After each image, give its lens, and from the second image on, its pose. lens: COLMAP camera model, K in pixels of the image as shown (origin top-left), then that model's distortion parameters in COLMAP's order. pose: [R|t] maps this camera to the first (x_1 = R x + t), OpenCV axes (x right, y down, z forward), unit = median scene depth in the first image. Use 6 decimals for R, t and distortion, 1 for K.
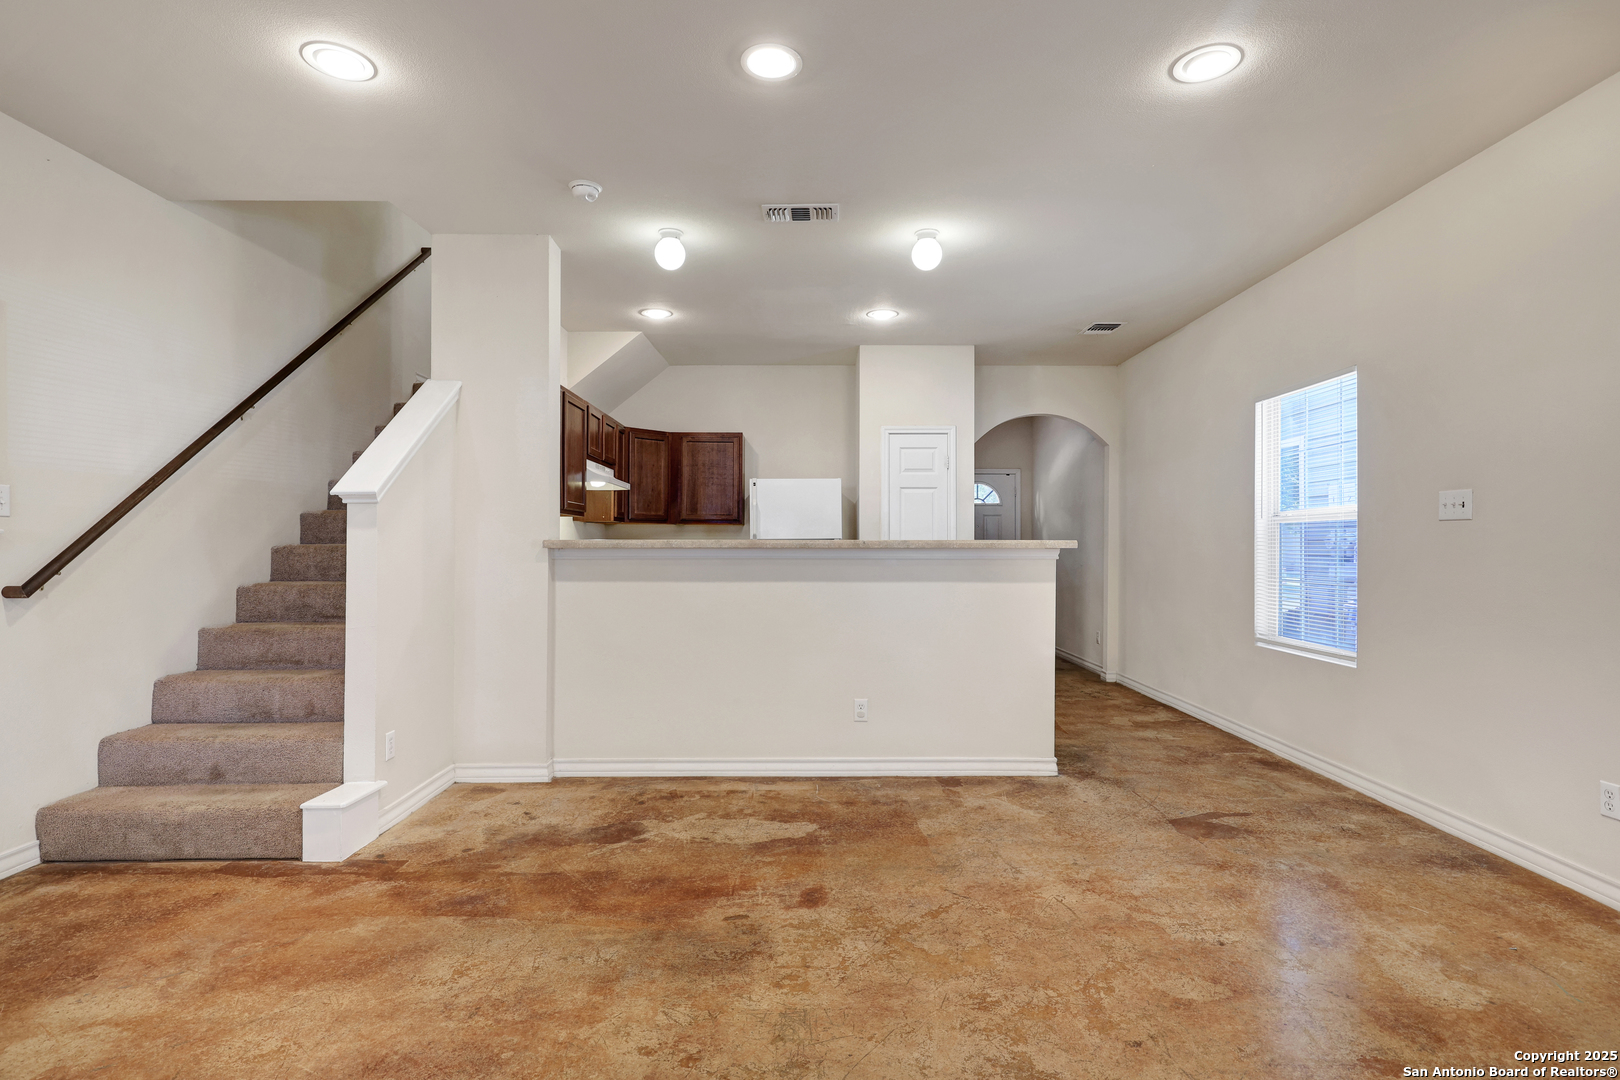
lens RADIAL K [[804.2, 0, 817.6], [0, 804.2, 542.6], [0, 0, 1]] dist [0.002276, -0.000054]
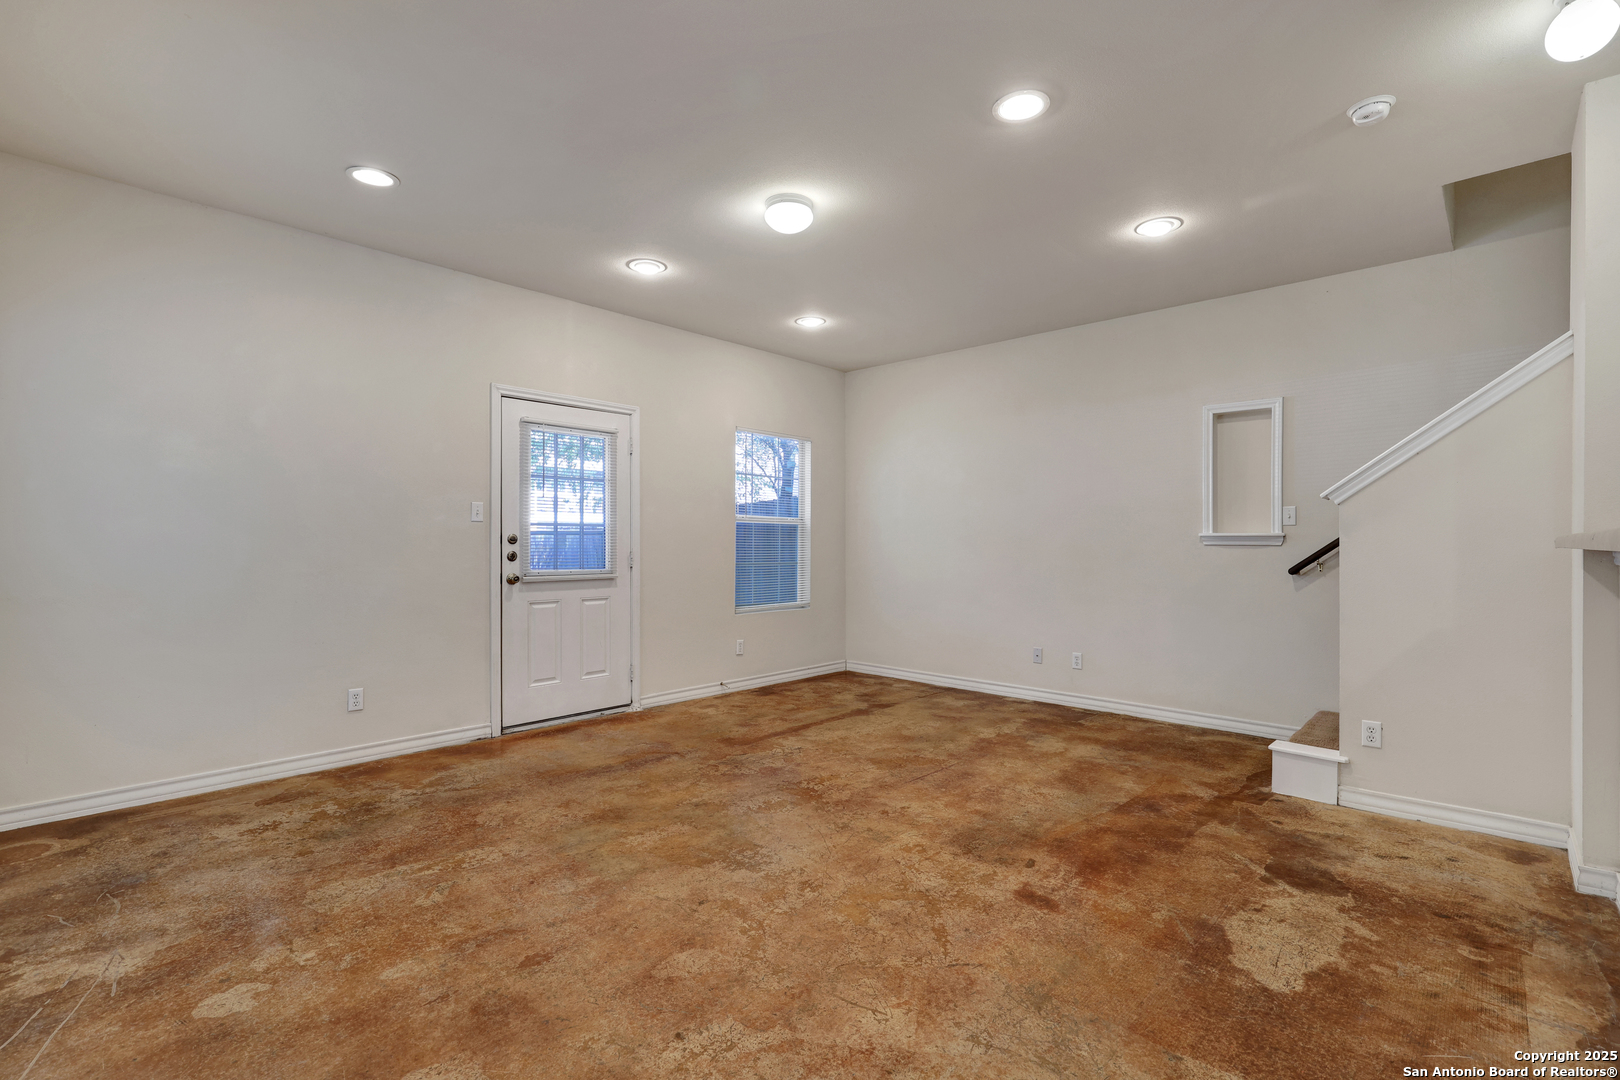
lens RADIAL K [[738.9, 0, 812.9], [0, 738.9, 549.9], [0, 0, 1]] dist [0.000512, 0.000577]
pose [[-0.688181, 0.006824, -0.725507, 0.688376], [-0.000642, 0.999950, 0.010014, 0.002883], [0.725539, 0.007357, -0.688142, 1.170014]]
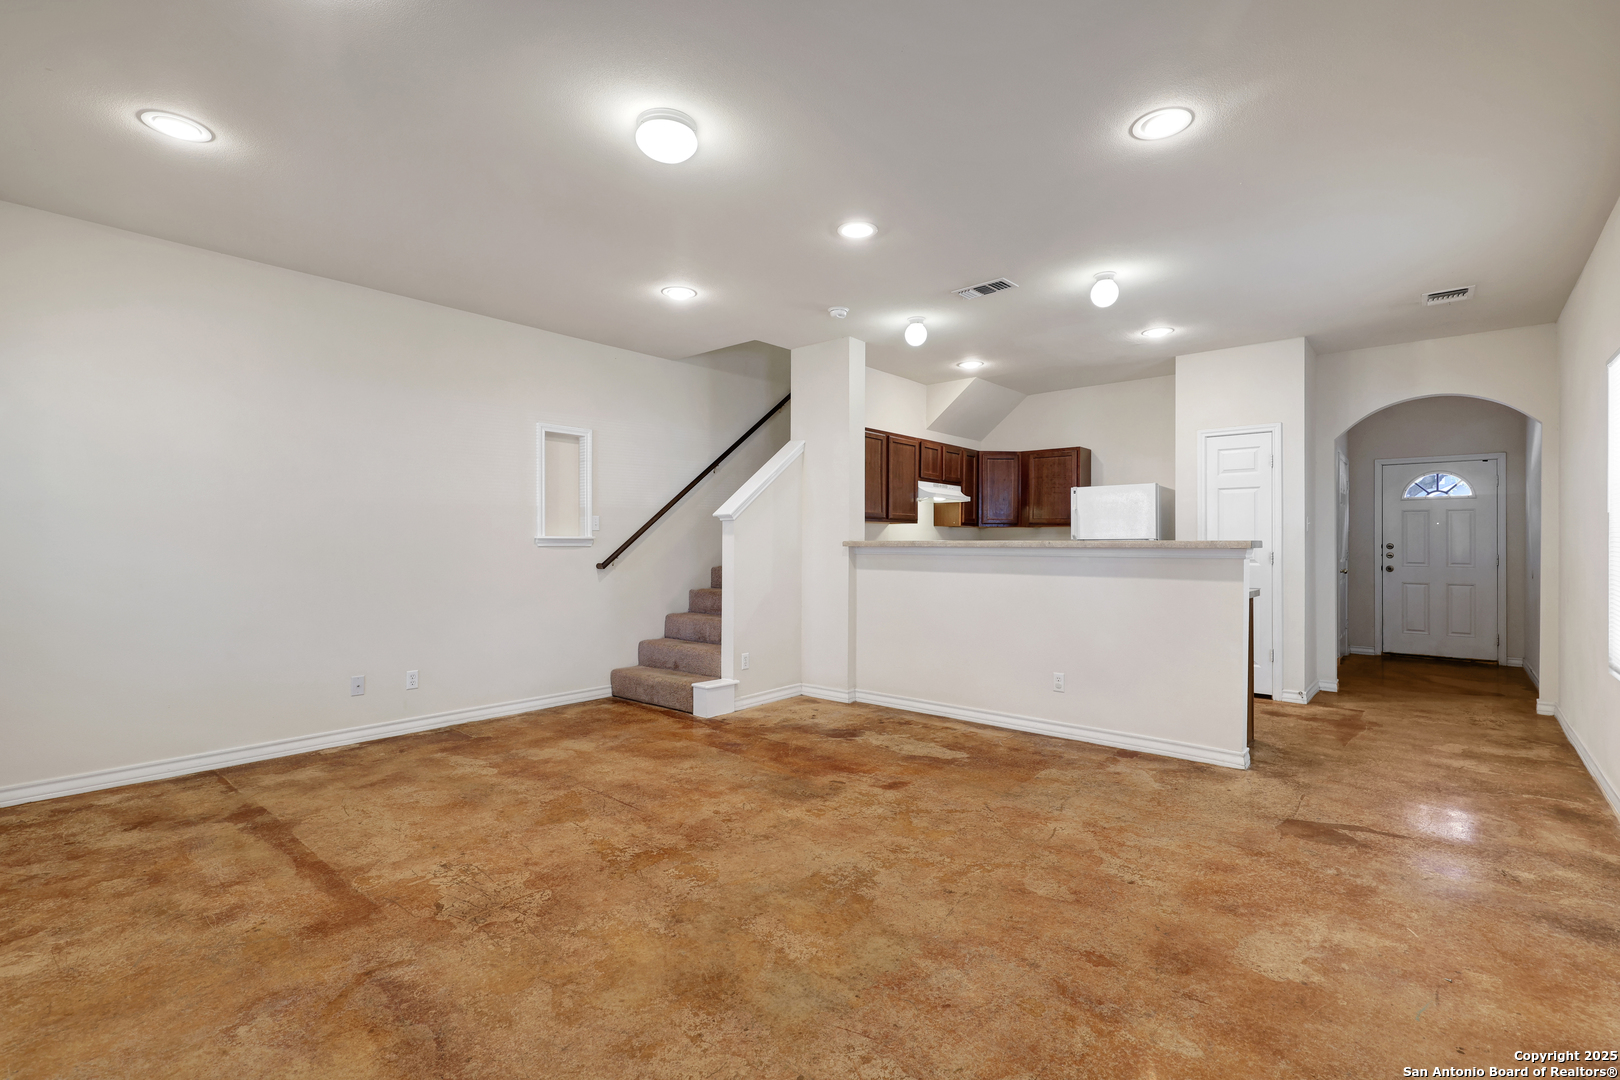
lens RADIAL K [[738.9, 0, 814.7], [0, 738.9, 539.6], [0, 0, 1]] dist [0.000512, 0.000577]
pose [[0.754547, -0.002276, -0.656242, 0.631252], [0.000282, 0.999995, -0.003144, -0.001697], [0.656246, 0.002187, 0.754544, -0.091434]]
